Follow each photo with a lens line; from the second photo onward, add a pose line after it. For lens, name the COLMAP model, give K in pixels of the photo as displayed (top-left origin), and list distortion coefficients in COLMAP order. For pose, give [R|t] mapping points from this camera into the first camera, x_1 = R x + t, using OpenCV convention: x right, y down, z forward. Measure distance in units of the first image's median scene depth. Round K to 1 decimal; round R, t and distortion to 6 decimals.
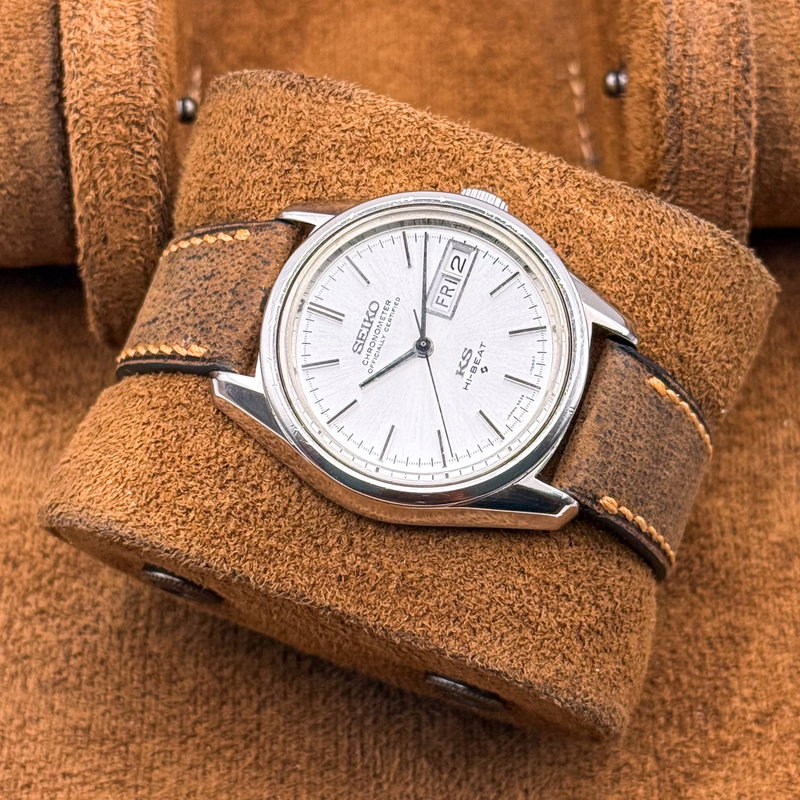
lens RADIAL K [[2653.1, 0, 400.0], [0, 2653.1, 400.0], [0, 0, 1]] dist [-0.105789, 2.877417]
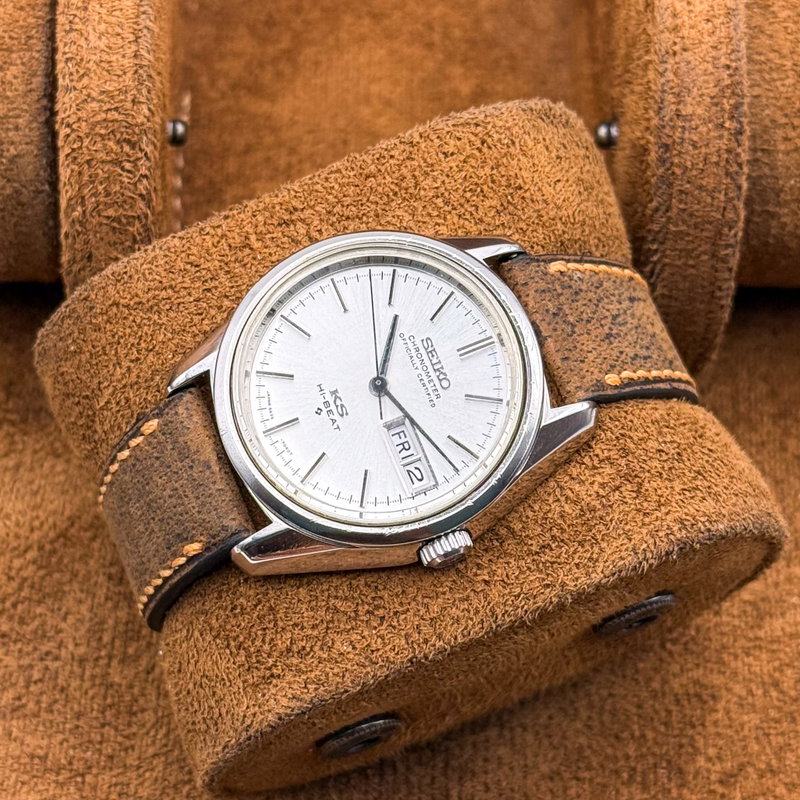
lens RADIAL K [[2653.1, 0, 400.0], [0, 2653.1, 400.0], [0, 0, 1]] dist [-0.105789, 2.877417]
pose [[-0.728862, 0.665625, -0.160324, 0.165062], [-0.651021, -0.601283, 0.463282, -0.486026], [0.211972, 0.442043, 0.871588, 0.136412]]
